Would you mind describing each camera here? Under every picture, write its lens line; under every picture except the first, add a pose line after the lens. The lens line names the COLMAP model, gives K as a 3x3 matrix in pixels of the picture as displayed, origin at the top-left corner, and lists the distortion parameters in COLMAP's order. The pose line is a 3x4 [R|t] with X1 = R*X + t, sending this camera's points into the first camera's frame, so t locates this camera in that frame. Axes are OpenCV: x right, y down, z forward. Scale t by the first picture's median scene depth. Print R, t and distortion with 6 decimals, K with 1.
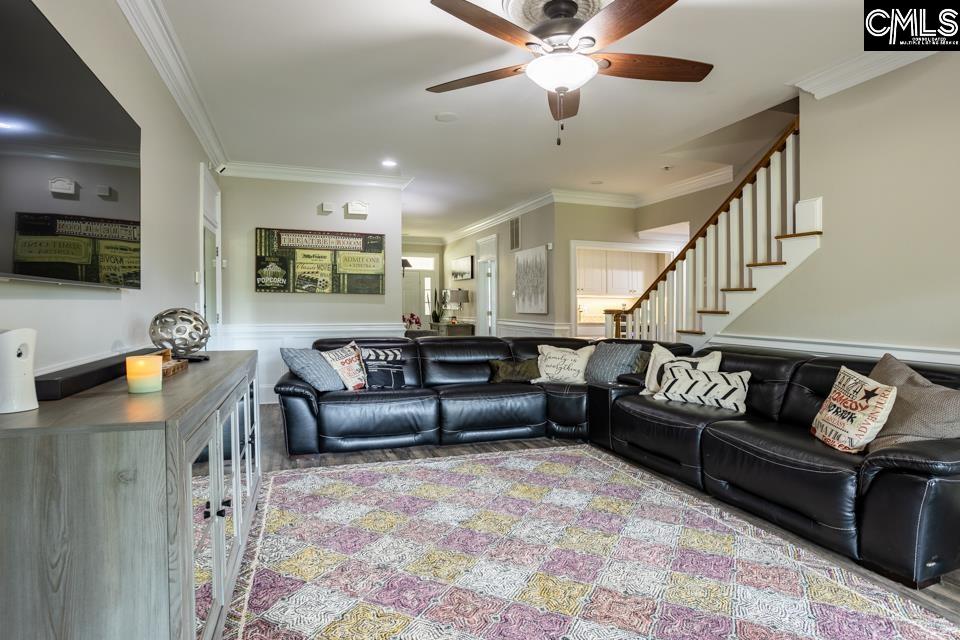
lens RADIAL K [[521.8, 0, 480.0], [0, 521.8, 320.0], [0, 0, 1]] dist [-0.036454, 0.000307]
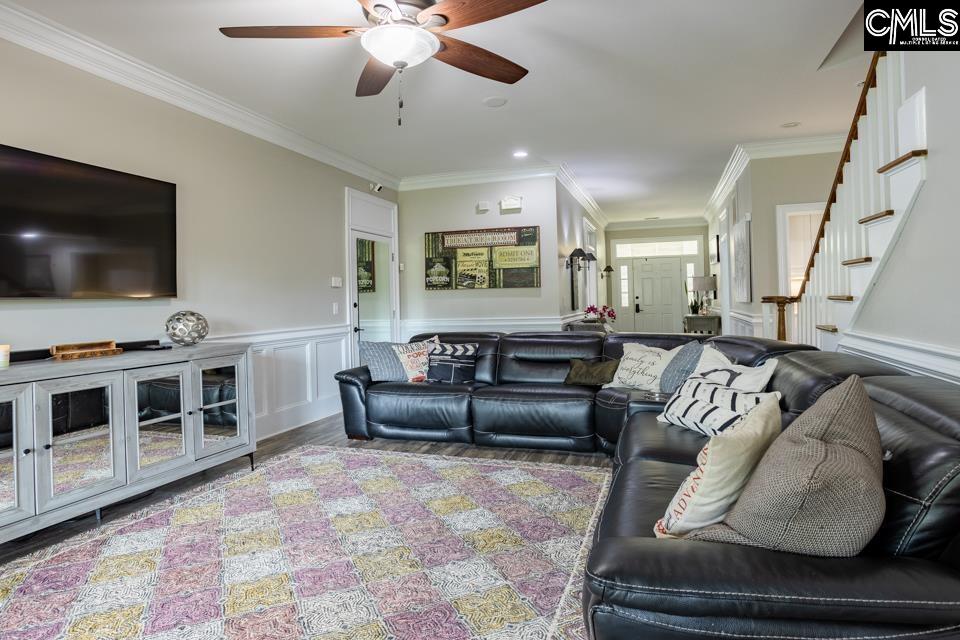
lens RADIAL K [[536.6, 0, 480.9], [0, 536.6, 309.7], [0, 0, 1]] dist [-0.044233, 0.001681]
pose [[0.792633, -0.015148, -0.609511, 0.541173], [0.013631, 0.999882, -0.007123, -0.002715], [0.609547, -0.002662, 0.792746, 0.223048]]
